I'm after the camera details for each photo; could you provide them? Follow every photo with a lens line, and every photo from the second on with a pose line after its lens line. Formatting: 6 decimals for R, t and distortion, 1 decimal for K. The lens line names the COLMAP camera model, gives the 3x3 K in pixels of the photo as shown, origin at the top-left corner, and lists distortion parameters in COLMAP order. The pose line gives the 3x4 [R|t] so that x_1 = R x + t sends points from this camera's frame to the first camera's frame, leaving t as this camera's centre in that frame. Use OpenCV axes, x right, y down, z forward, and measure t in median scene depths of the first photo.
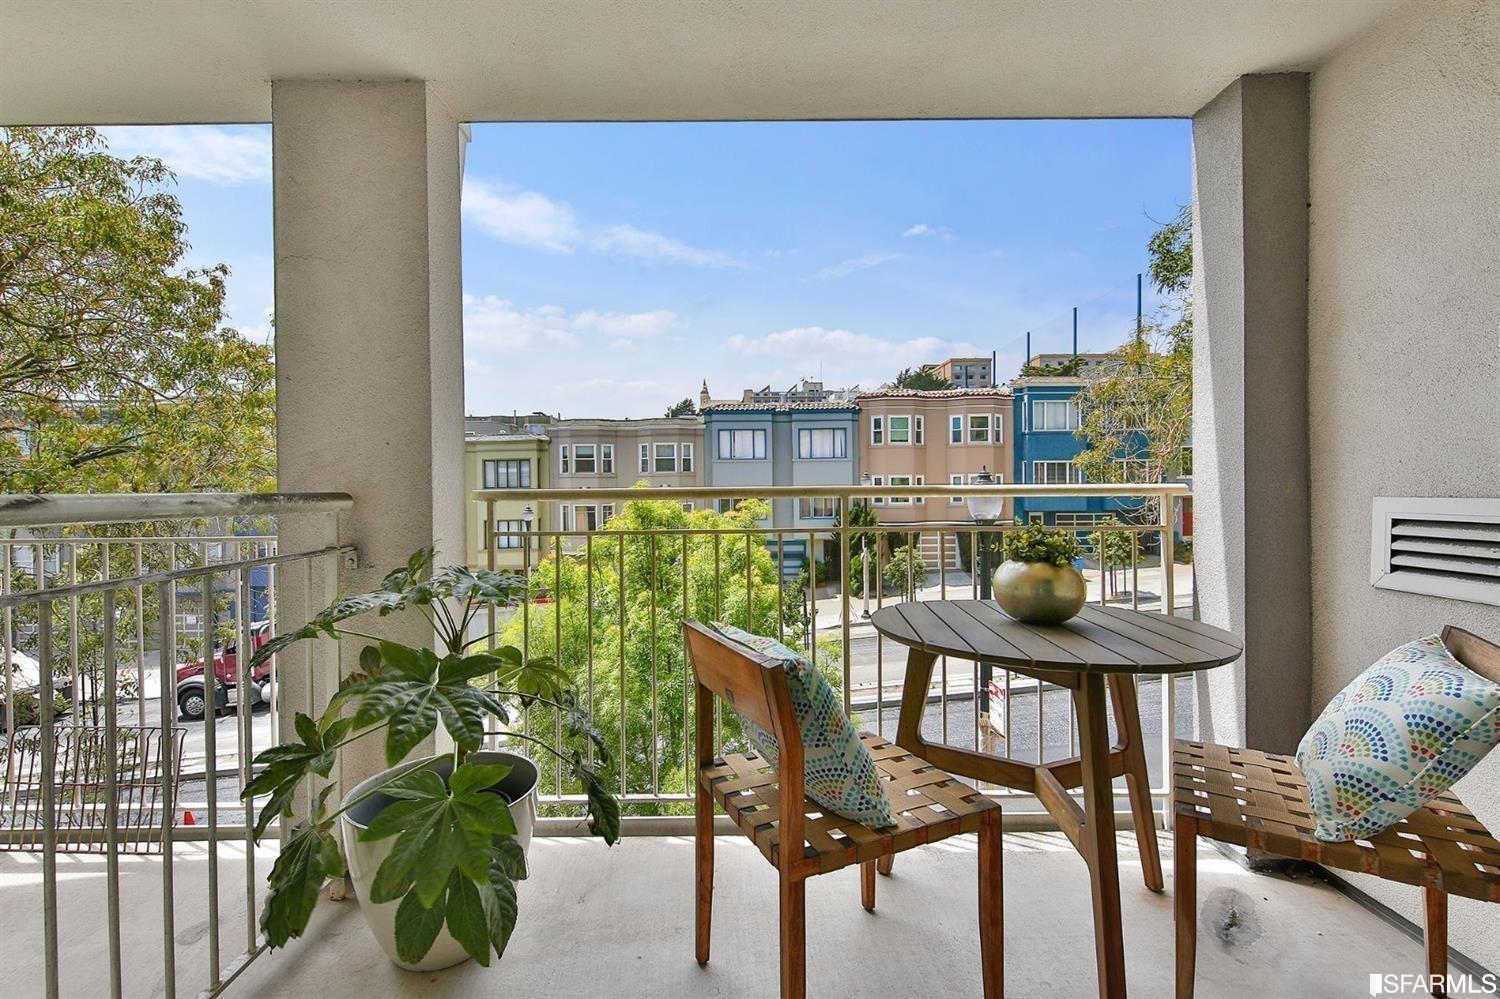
lens RADIAL K [[660.5, 0, 750.2], [0, 660.5, 486.8], [0, 0, 1]] dist [0.000273, 0.000012]
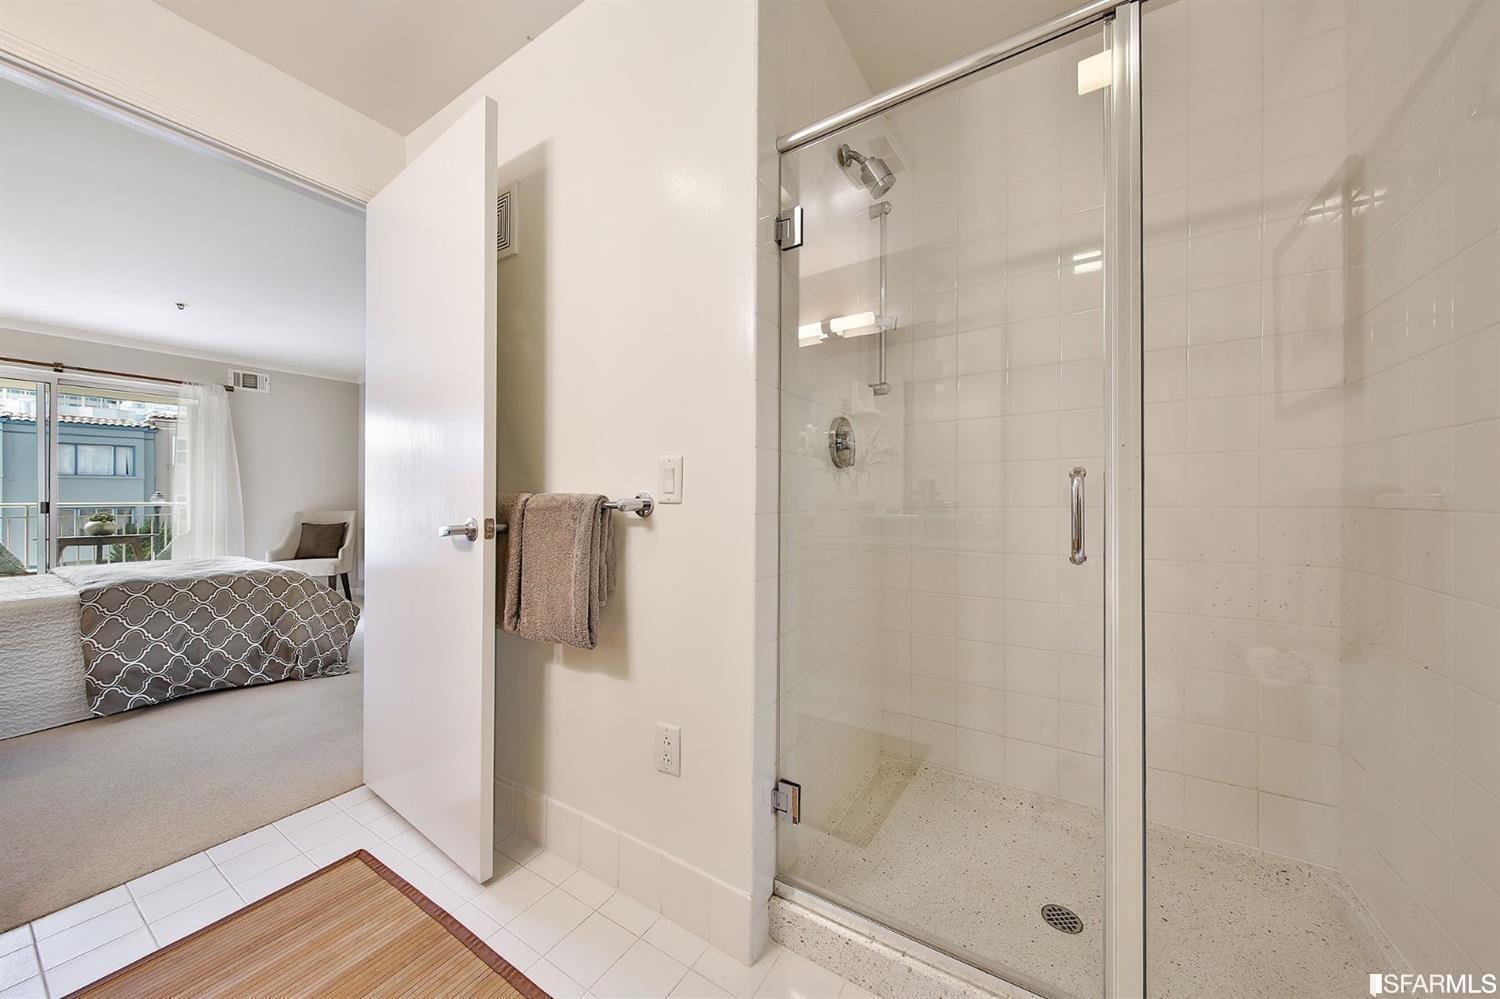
lens RADIAL K [[492.8, 0, 749.5], [0, 492.8, 496.9], [0, 0, 1]] dist [-0.000106, -0.000012]
pose [[0.507303, 0.006173, 0.861746, -0.020454], [0.006350, 0.999920, -0.010901, 0.002657], [-0.861745, 0.011003, 0.507223, -0.145876]]
